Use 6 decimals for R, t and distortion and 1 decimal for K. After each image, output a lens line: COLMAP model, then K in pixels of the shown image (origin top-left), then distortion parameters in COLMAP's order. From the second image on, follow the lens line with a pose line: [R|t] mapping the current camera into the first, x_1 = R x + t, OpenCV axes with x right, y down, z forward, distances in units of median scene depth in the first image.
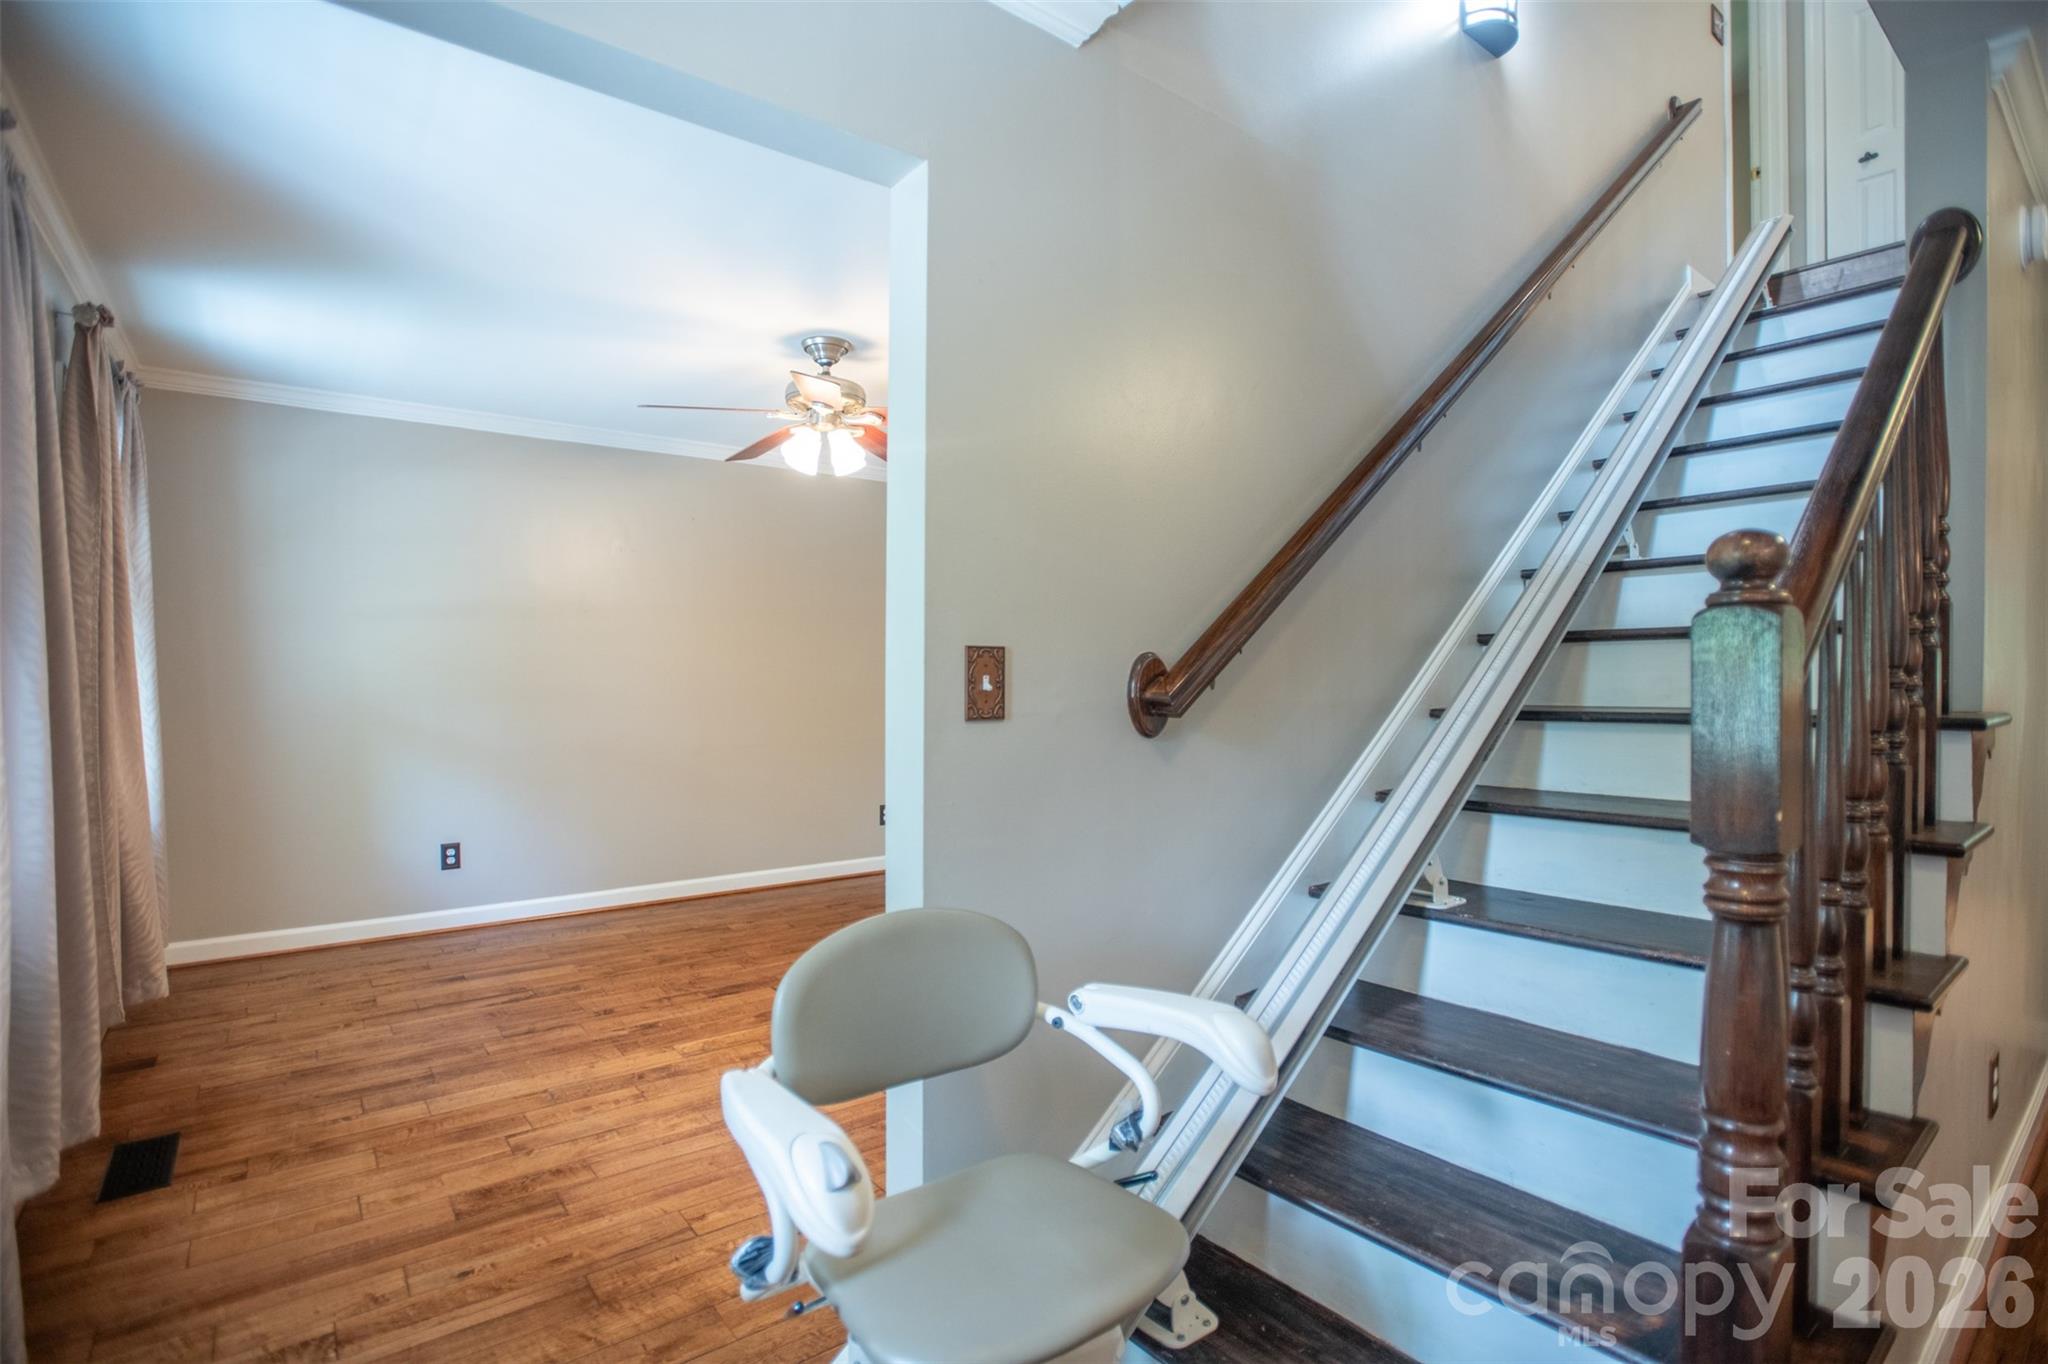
lens RADIAL K [[982.1, 0, 1029.8], [0, 982.1, 683.5], [0, 0, 1]] dist [-0.073475, 0.031593]
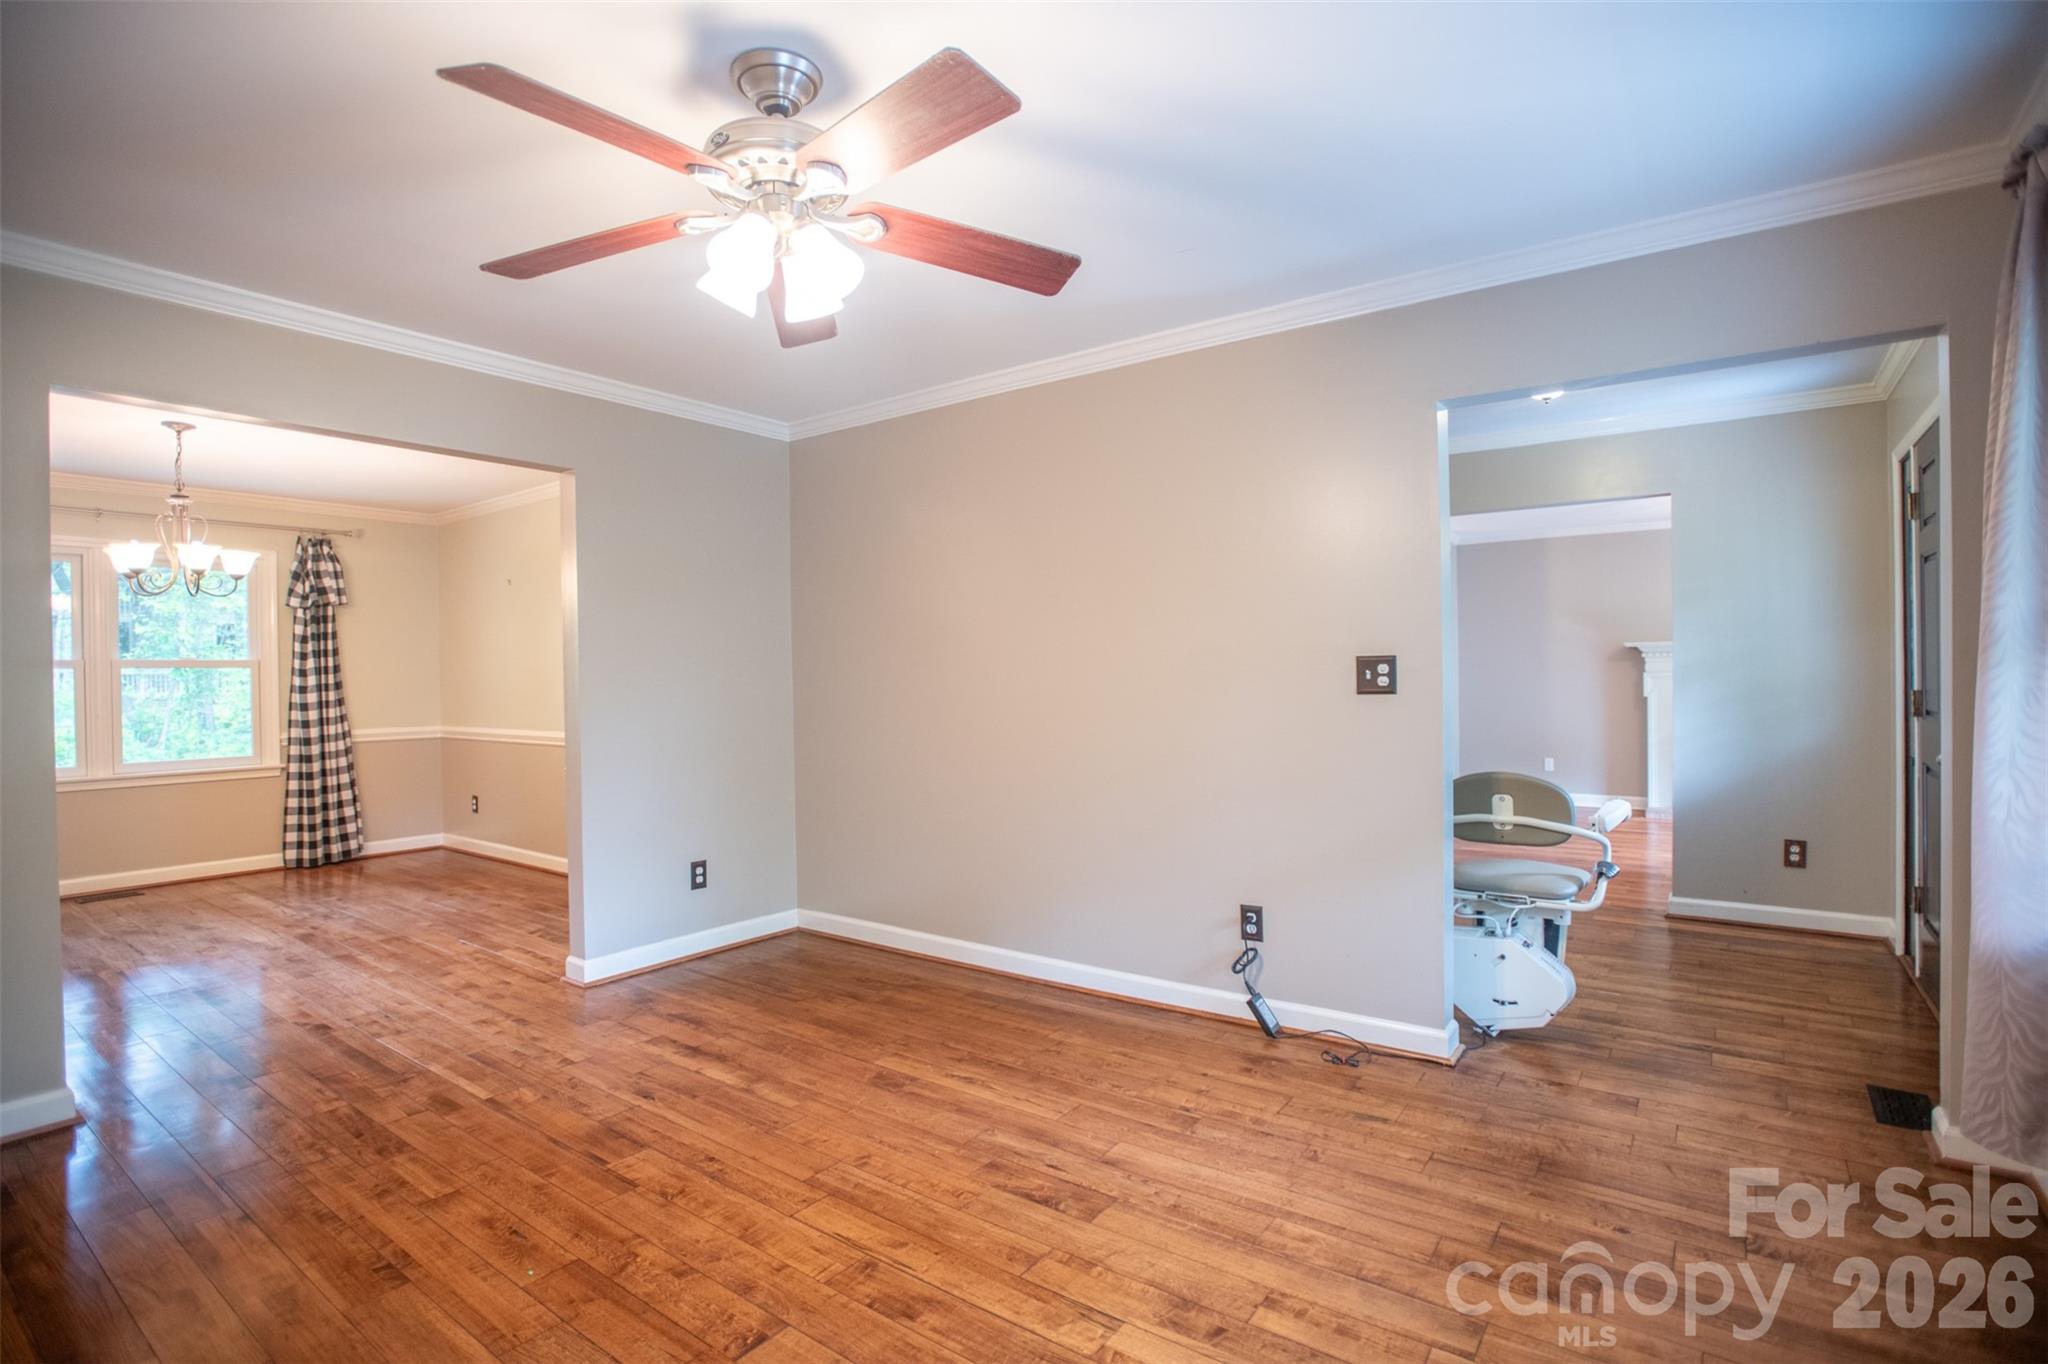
lens RADIAL K [[982.1, 0, 1029.8], [0, 982.1, 683.5], [0, 0, 1]] dist [-0.073475, 0.031593]
pose [[-0.267159, -0.008096, 0.963619, -1.043774], [0.021421, 0.999668, 0.014338, -0.016128], [-0.963414, 0.024472, -0.266897, 1.384602]]
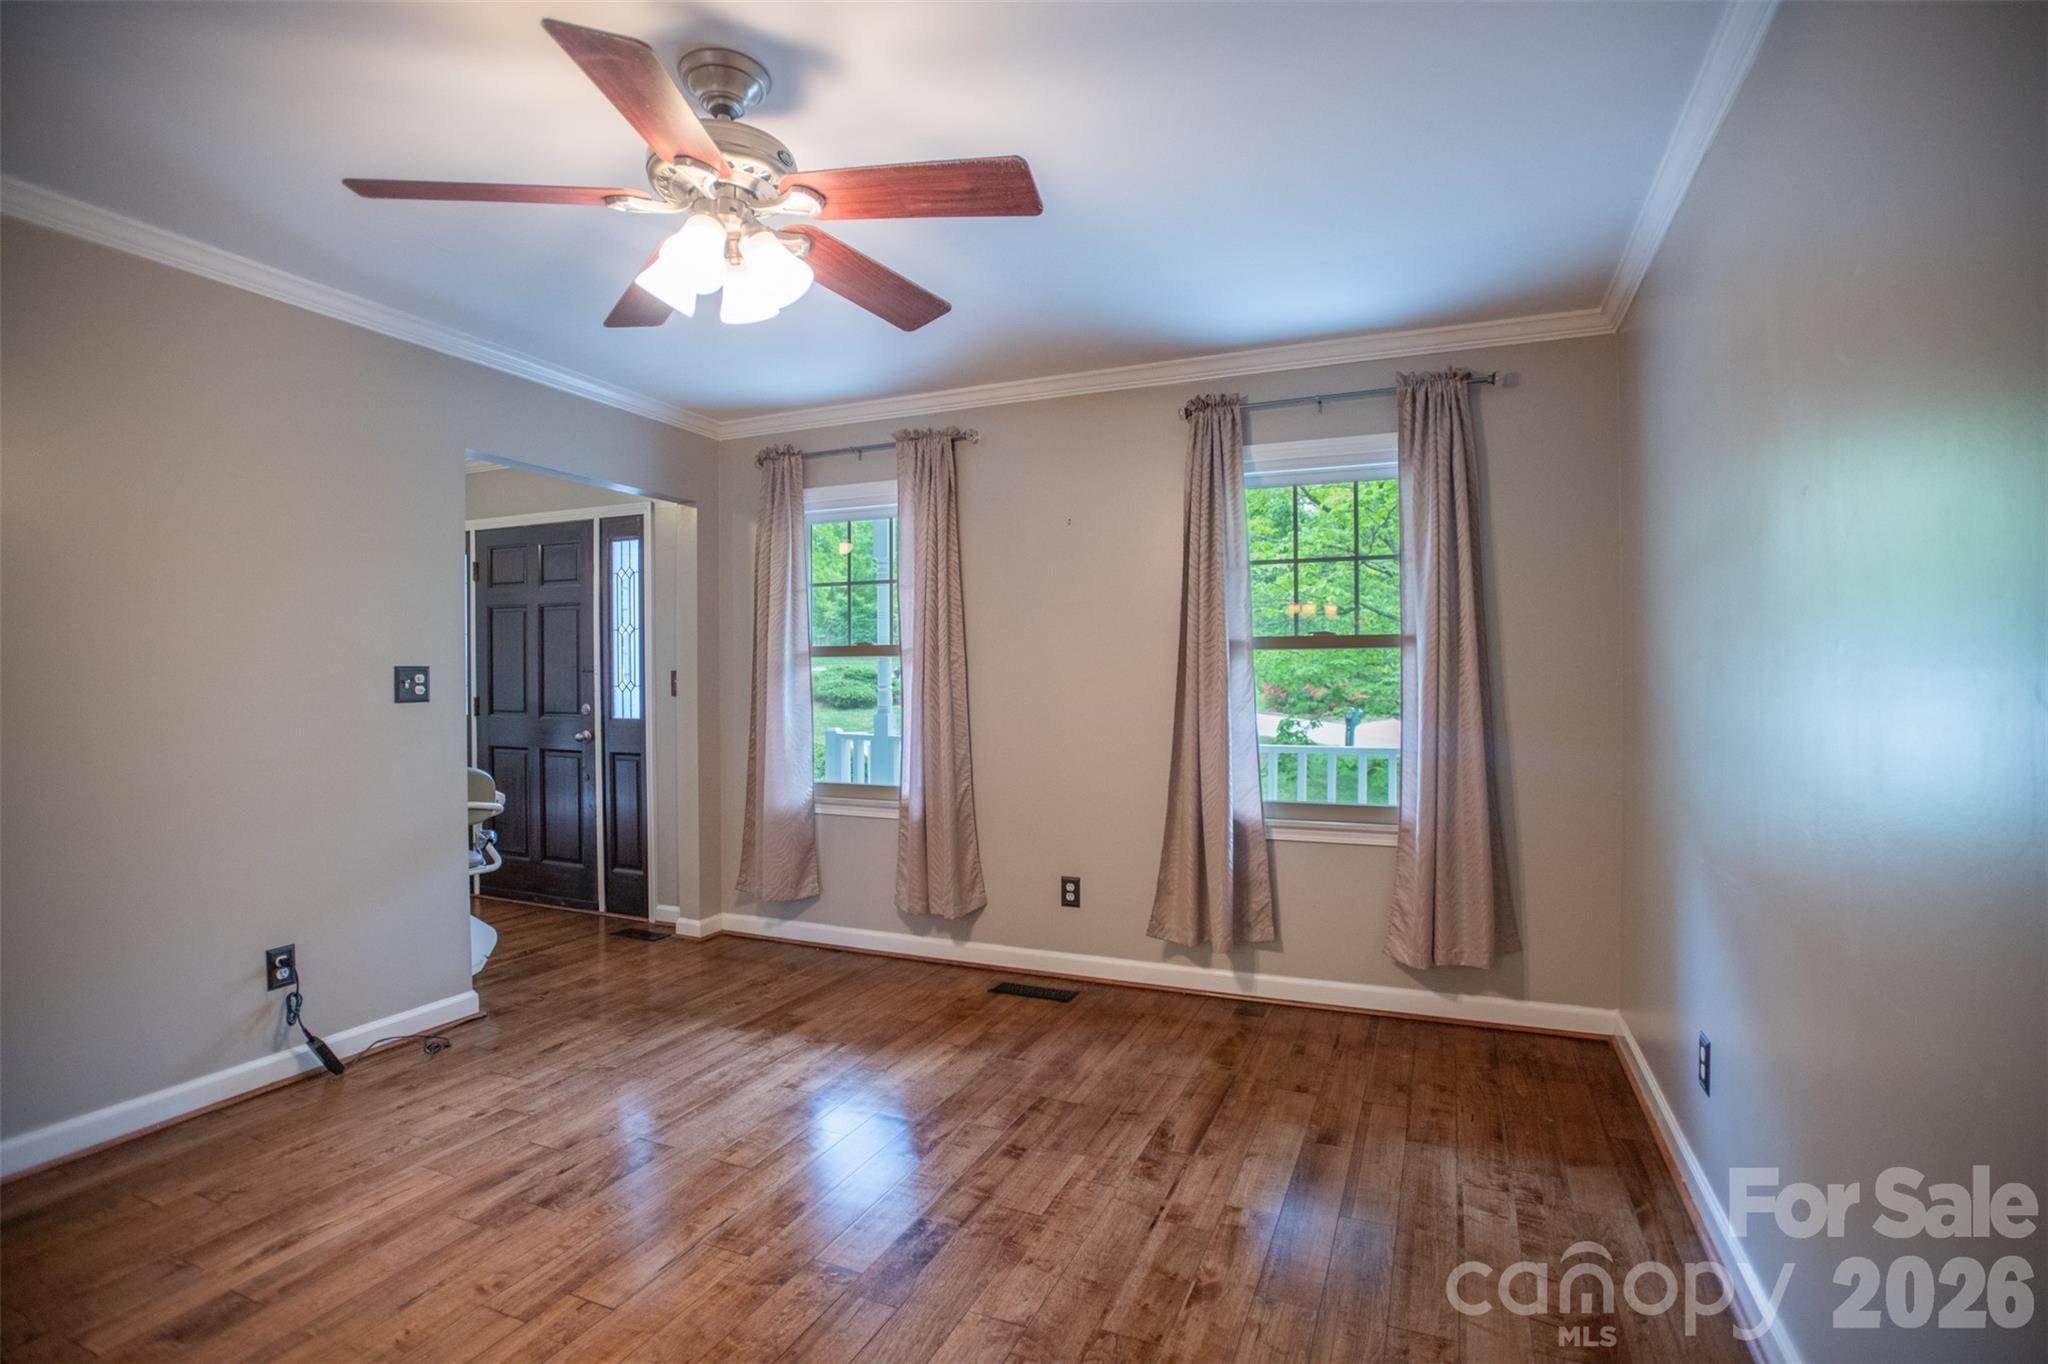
lens RADIAL K [[982.1, 0, 1029.8], [0, 982.1, 683.5], [0, 0, 1]] dist [-0.073475, 0.031593]
pose [[-0.879656, 0.001582, -0.475608, -0.142784], [-0.005276, 0.999900, 0.013085, -0.021806], [0.475581, 0.014019, -0.879560, 2.121636]]
